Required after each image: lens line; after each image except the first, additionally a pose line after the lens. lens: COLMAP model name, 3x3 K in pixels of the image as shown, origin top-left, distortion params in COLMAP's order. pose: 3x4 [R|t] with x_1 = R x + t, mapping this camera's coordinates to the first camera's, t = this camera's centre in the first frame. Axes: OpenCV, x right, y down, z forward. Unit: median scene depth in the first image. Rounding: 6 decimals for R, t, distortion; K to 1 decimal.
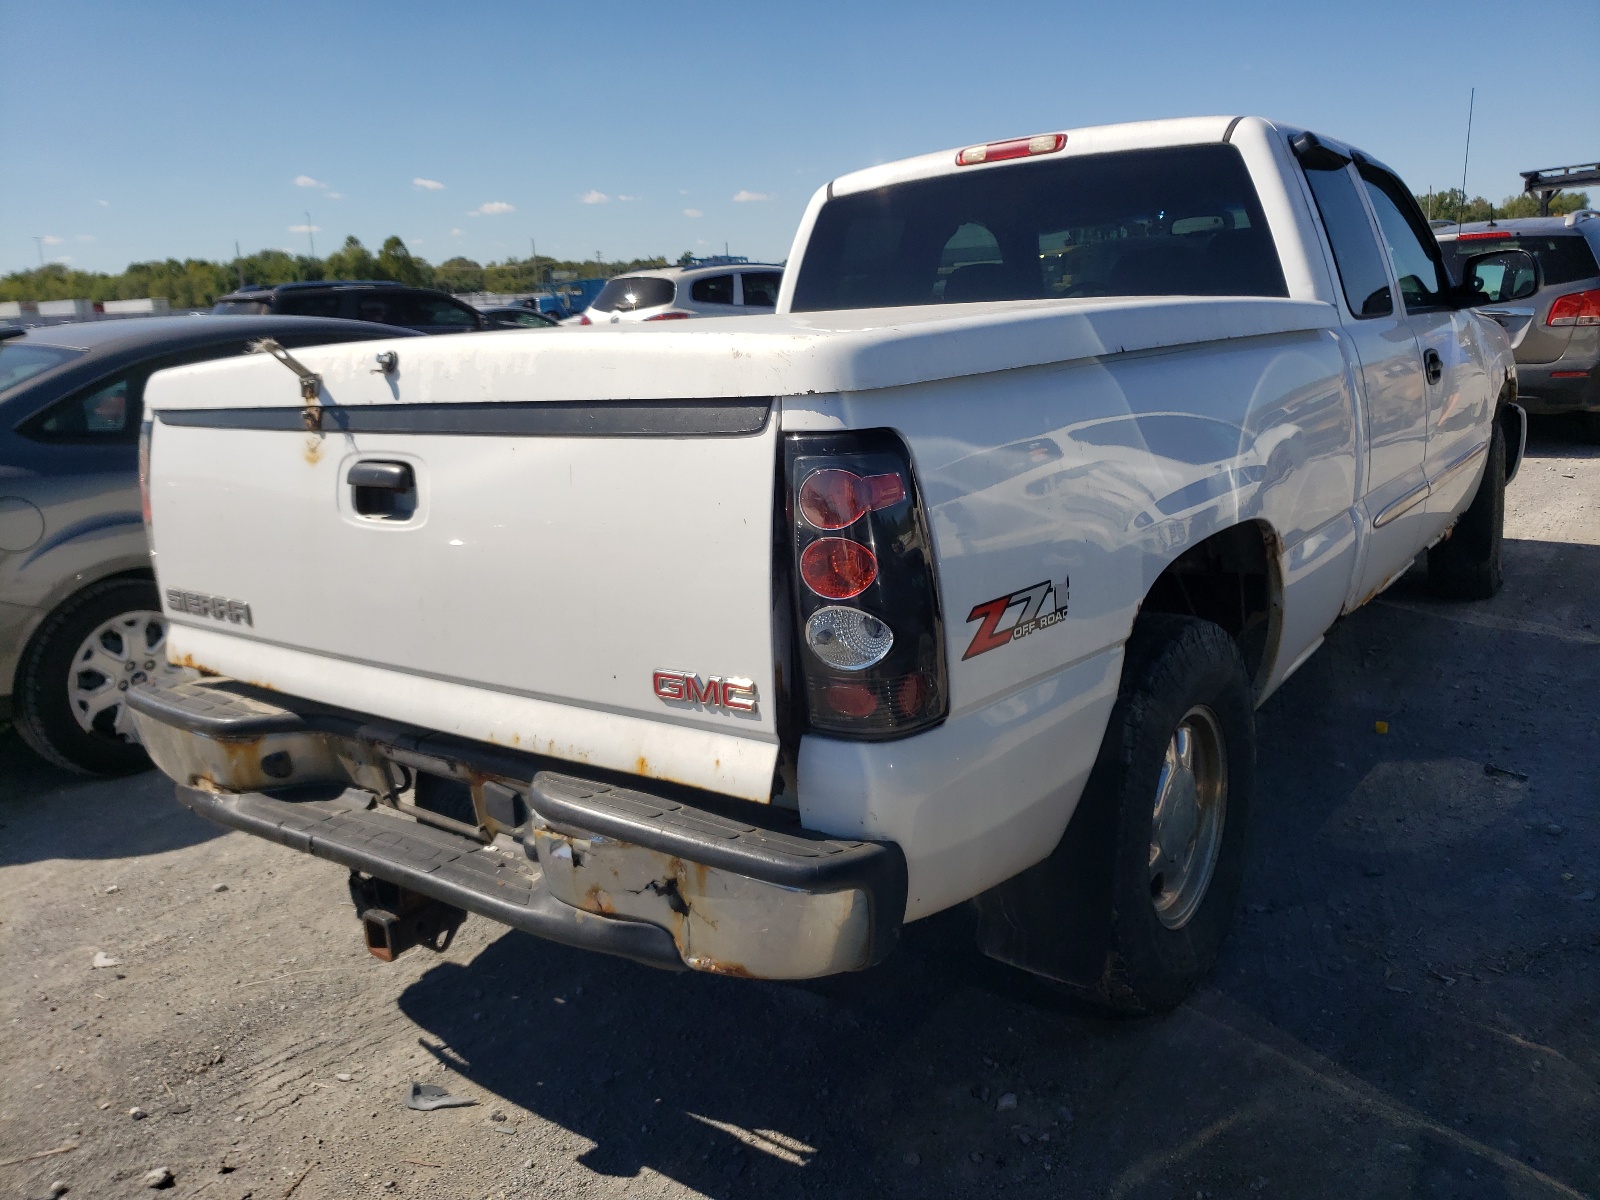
lens RADIAL K [[1220.2, 0, 800.0], [0, 1220.2, 600.0], [0, 0, 1]] dist [0.013073, 0.000519]
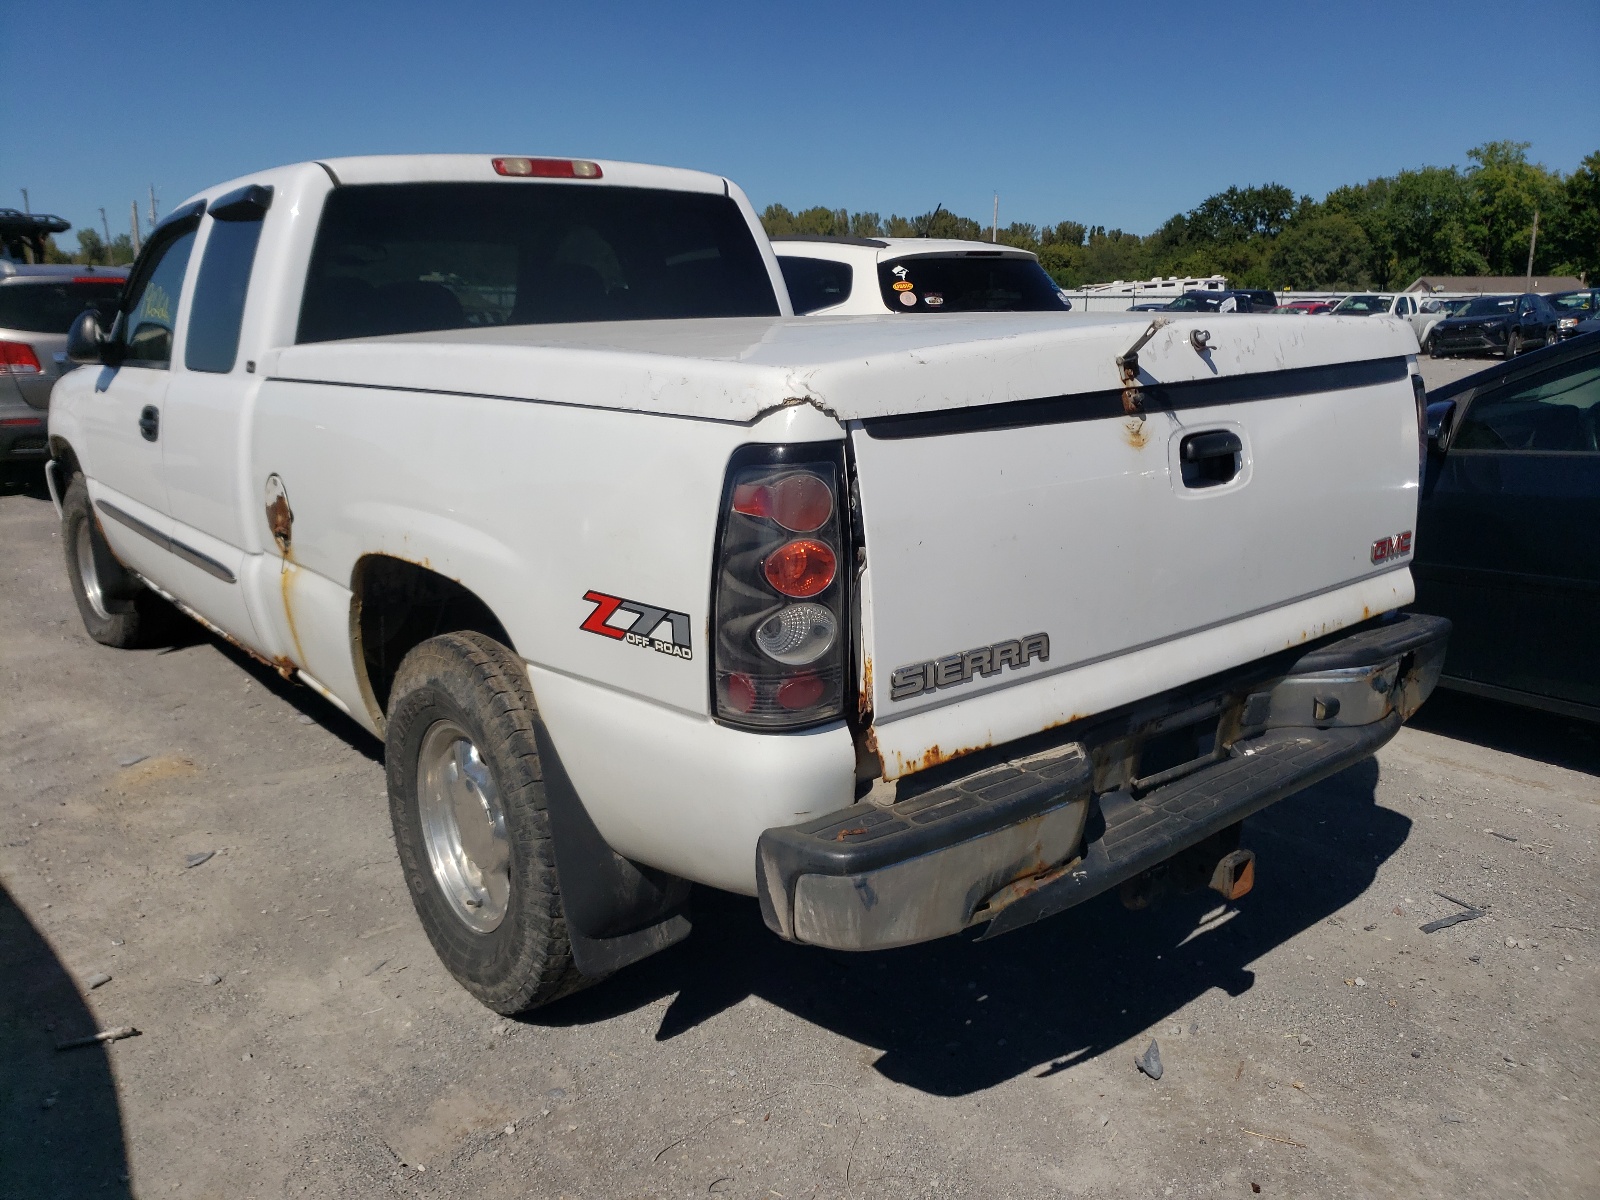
lens RADIAL K [[1225.4, 0, 800.0], [0, 1225.4, 600.0], [0, 0, 1]] dist [-0.004958, -0.000946]
pose [[0.261241, -0.181728, 0.948013, -1.385210], [0.223079, 0.966898, 0.123874, -0.172679], [-0.939143, 0.179121, 0.293133, 0.982576]]
